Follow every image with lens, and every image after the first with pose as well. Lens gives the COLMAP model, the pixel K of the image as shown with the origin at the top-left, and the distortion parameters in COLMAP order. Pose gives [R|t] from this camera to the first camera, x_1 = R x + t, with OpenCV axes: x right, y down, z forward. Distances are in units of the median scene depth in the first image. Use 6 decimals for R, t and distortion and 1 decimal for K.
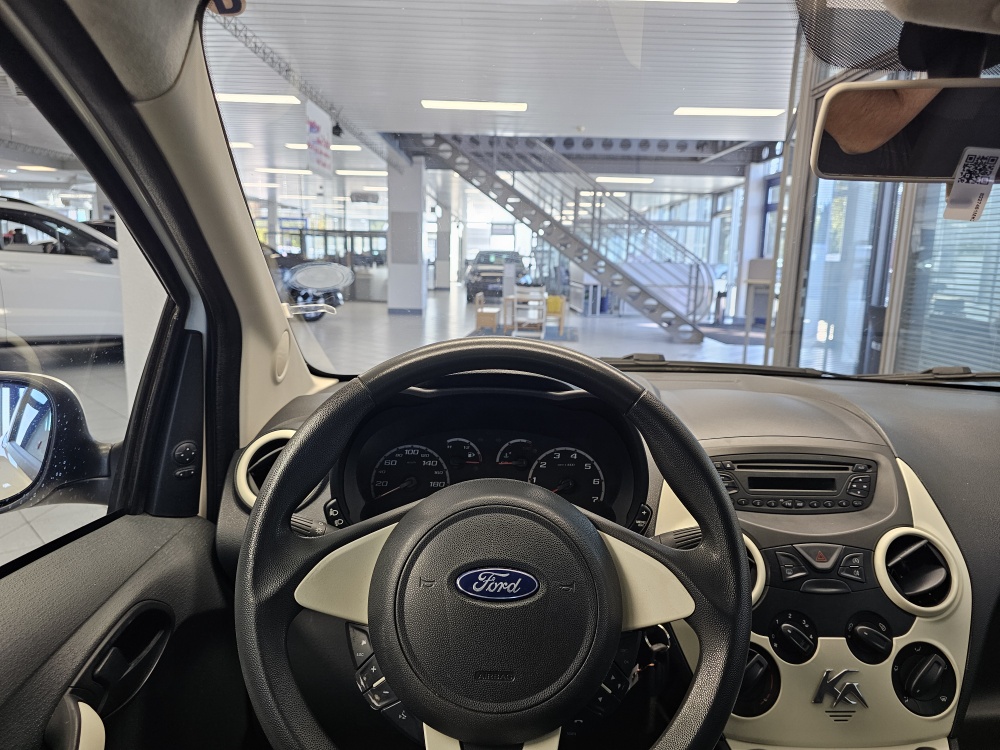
lens RADIAL K [[682.0, 0, 502.2], [0, 682.0, 373.5], [0, 0, 1]] dist [0.058066, -0.069690]
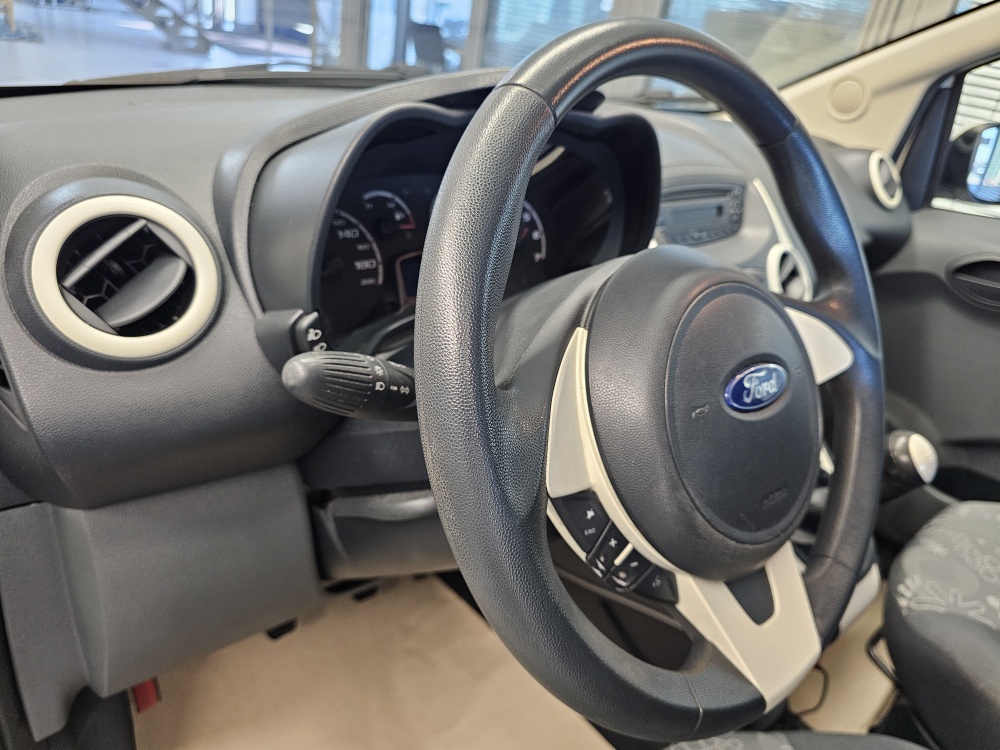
lens RADIAL K [[715.3, 0, 529.9], [0, 715.3, 349.6], [0, 0, 1]] dist [-0.003306, -0.004223]
pose [[0.753356, -0.207593, 0.623988, -0.471044], [-0.016194, 0.942723, 0.333183, 0.008386], [-0.657414, -0.261110, 0.706844, 0.432625]]
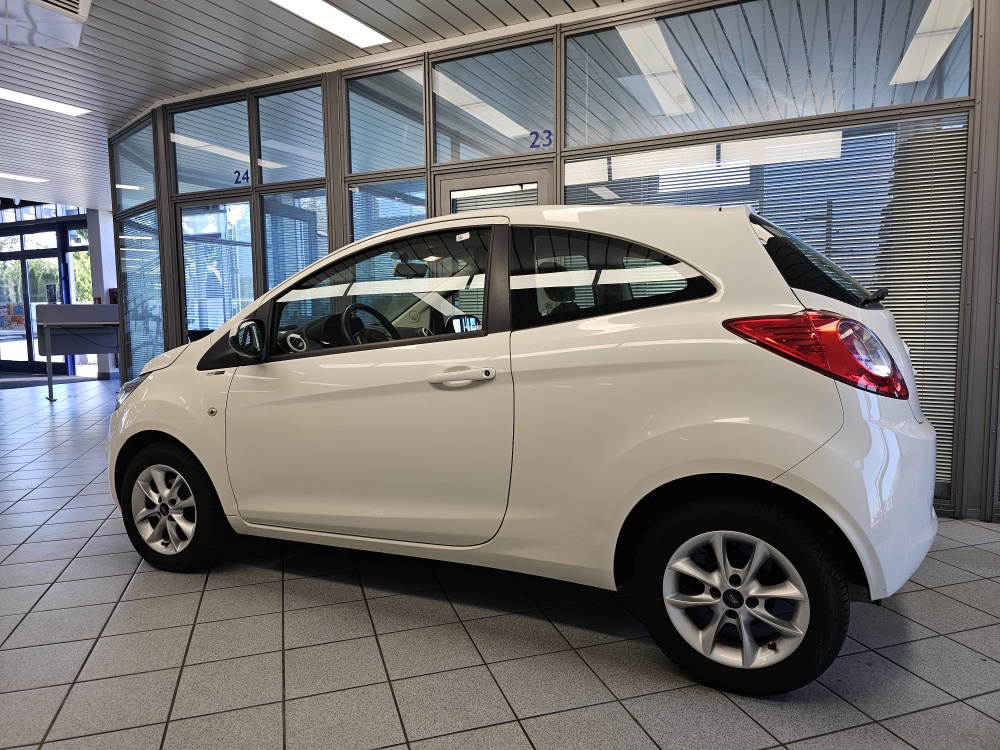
lens RADIAL K [[680.7, 0, 514.3], [0, 680.7, 371.4], [0, 0, 1]] dist [0.086650, -0.069673]
pose [[0.443553, -0.116944, 0.888586, -3.587534], [0.181597, 0.982612, 0.038671, 0.404803], [-0.877658, 0.144211, 0.457077, -2.065203]]
